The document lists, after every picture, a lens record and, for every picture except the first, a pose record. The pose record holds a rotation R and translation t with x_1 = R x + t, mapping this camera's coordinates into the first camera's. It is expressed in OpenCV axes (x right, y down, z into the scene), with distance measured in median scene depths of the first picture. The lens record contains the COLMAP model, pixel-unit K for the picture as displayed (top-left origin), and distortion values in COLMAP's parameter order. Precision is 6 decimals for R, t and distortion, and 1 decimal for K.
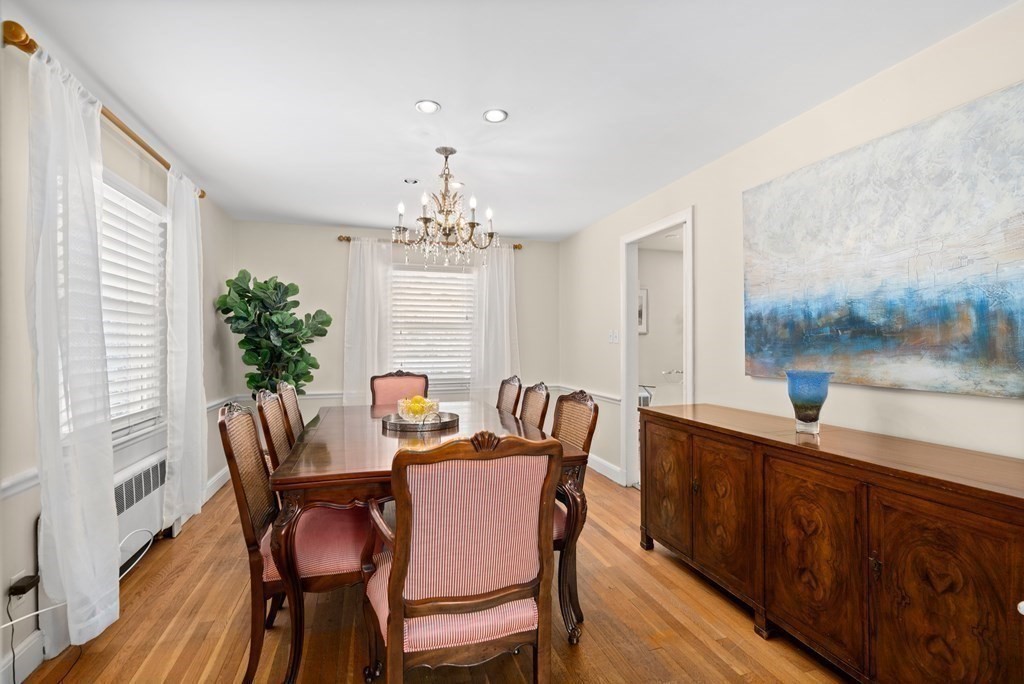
lens RADIAL K [[476.1, 0, 514.2], [0, 476.1, 346.2], [0, 0, 1]] dist [0.002115, 0.001467]
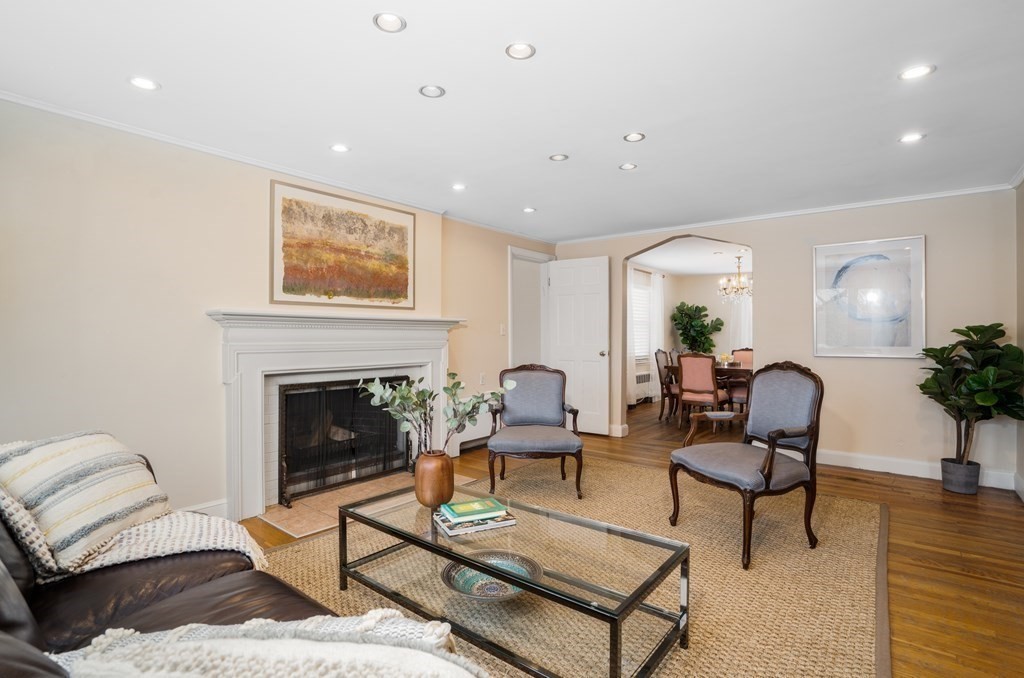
lens RADIAL K [[506.0, 0, 511.4], [0, 506.0, 335.2], [0, 0, 1]] dist [-0.001664, -0.000100]
pose [[0.578844, 0.000769, -0.815438, 0.901701], [-0.015671, 0.999825, -0.010181, 0.033812], [0.815288, 0.018672, 0.578755, -1.023779]]
